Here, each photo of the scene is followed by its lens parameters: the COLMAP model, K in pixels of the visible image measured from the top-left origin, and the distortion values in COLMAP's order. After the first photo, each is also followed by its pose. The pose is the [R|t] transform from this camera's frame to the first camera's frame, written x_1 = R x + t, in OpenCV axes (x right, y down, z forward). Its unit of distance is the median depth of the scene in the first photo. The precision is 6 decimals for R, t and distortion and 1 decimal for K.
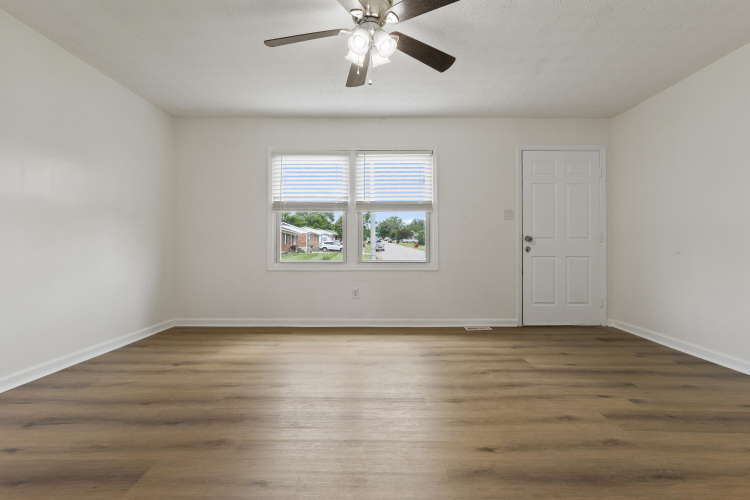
lens RADIAL K [[343.4, 0, 378.4], [0, 343.4, 250.3], [0, 0, 1]] dist [0.016542, 0.002225]
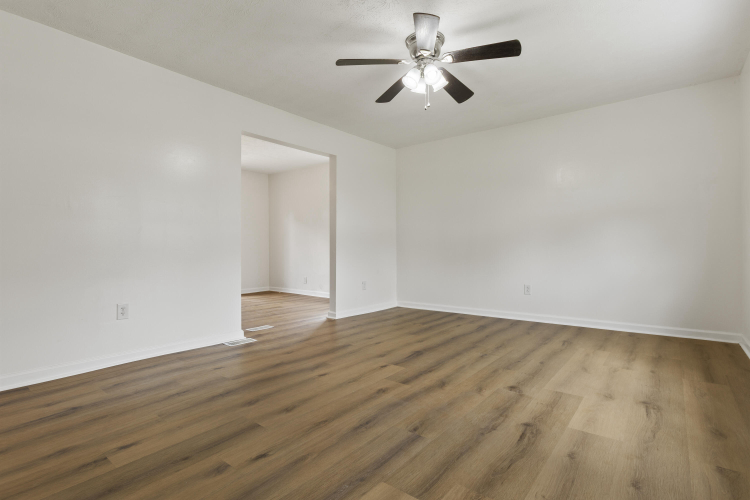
lens RADIAL K [[376.1, 0, 375.4], [0, 376.1, 248.6], [0, 0, 1]] dist [-0.003217, -0.000575]
pose [[-0.628346, 0.000790, -0.777934, 0.580185], [0.003448, 0.999992, -0.001770, 0.003208], [0.777926, -0.003794, -0.628344, 0.880460]]
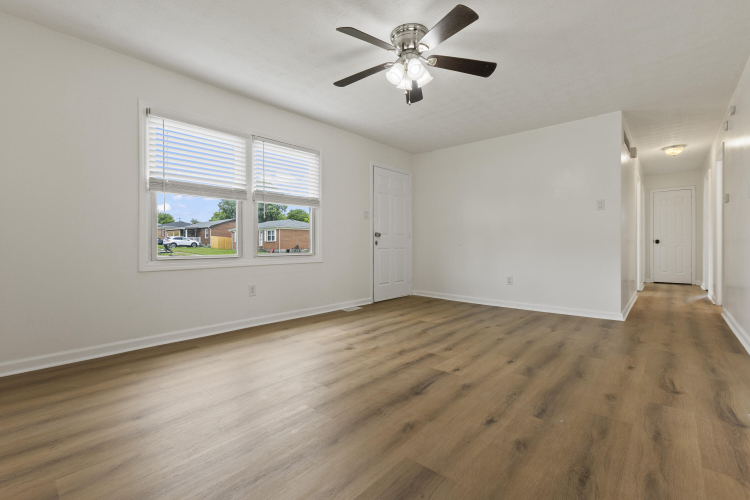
lens RADIAL K [[343.4, 0, 374.0], [0, 343.4, 244.1], [0, 0, 1]] dist [0.016542, 0.002225]
pose [[0.670676, -0.001535, 0.741749, -0.531143], [0.002635, 0.999996, -0.000313, 0.002629], [-0.741746, 0.002164, 0.670678, 0.144356]]
